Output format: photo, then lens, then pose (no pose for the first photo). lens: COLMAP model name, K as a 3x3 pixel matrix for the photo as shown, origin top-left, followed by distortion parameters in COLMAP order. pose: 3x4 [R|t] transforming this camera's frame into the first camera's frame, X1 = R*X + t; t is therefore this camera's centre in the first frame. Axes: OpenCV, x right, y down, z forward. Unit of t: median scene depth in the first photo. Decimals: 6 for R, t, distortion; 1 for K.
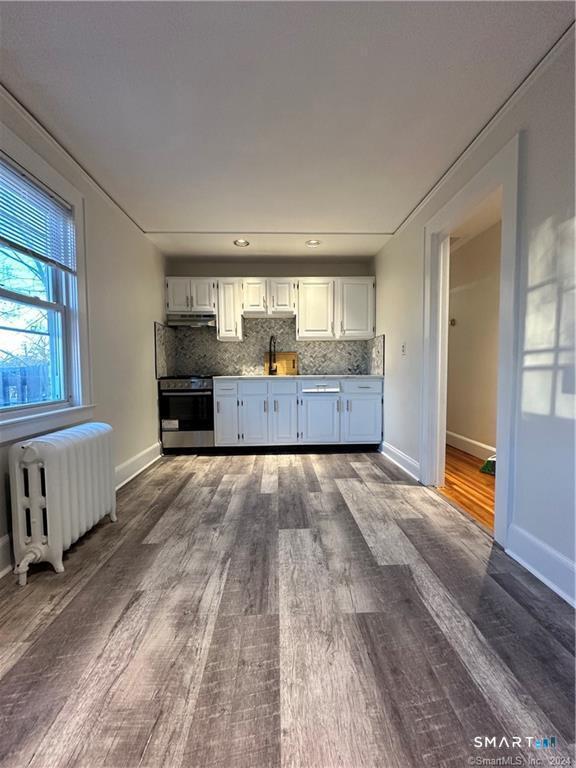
lens RADIAL K [[305.2, 0, 288.0], [0, 305.2, 384.0], [0, 0, 1]] dist [-0.002734, 0.000607]
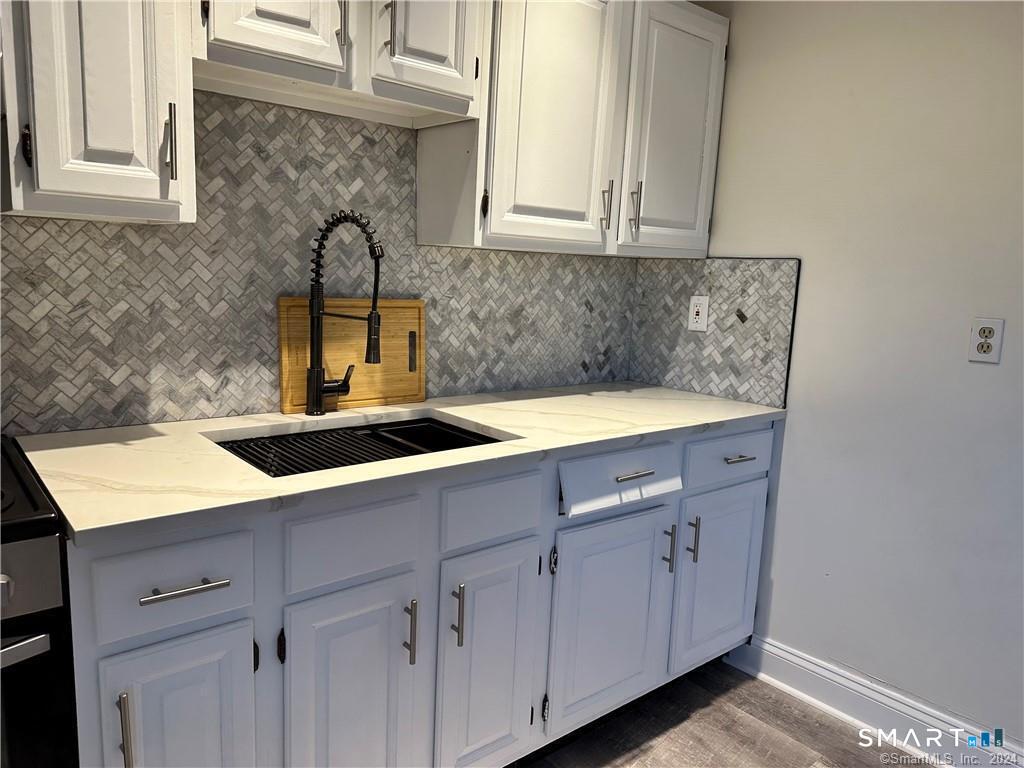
lens RADIAL K [[714.3, 0, 509.3], [0, 714.3, 391.1], [0, 0, 1]] dist [0.123004, -0.189903]
pose [[0.787683, -0.057589, 0.613383, -0.259686], [-0.022868, 0.992202, 0.122522, -0.109656], [-0.615656, -0.110536, 0.780224, 0.596179]]
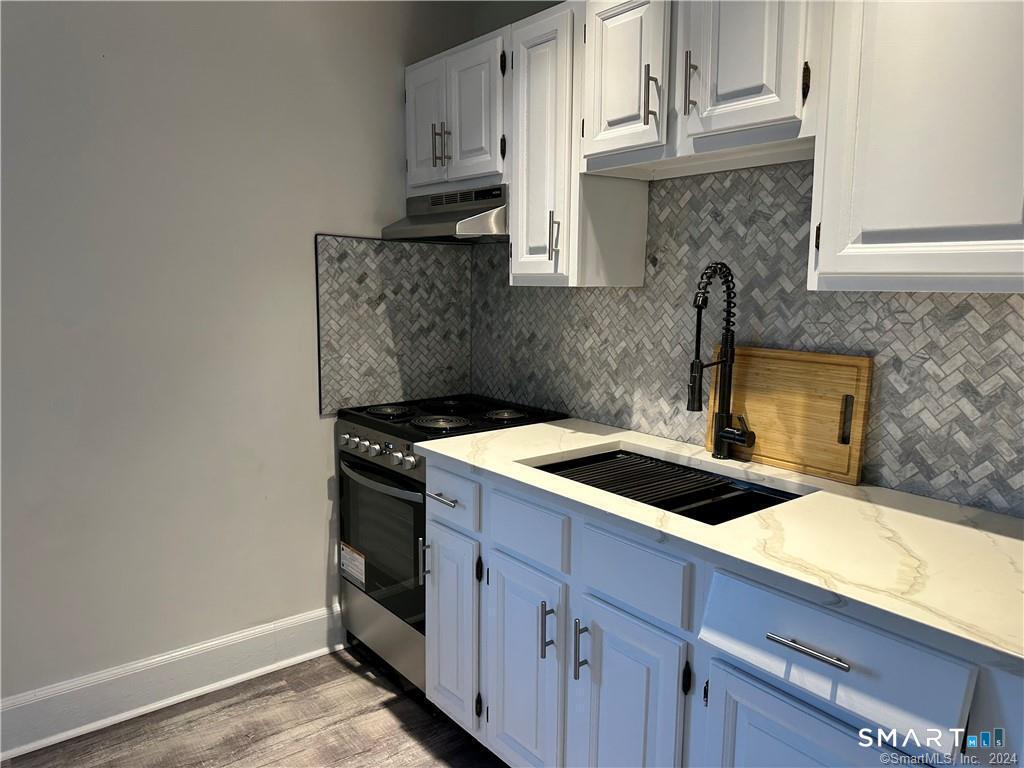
lens RADIAL K [[714.3, 0, 509.3], [0, 714.3, 391.1], [0, 0, 1]] dist [0.123004, -0.189903]
pose [[0.596162, 0.136903, -0.791106, 0.250443], [-0.053510, 0.989939, 0.130987, -0.136322], [0.801079, -0.035758, 0.597490, 0.636521]]
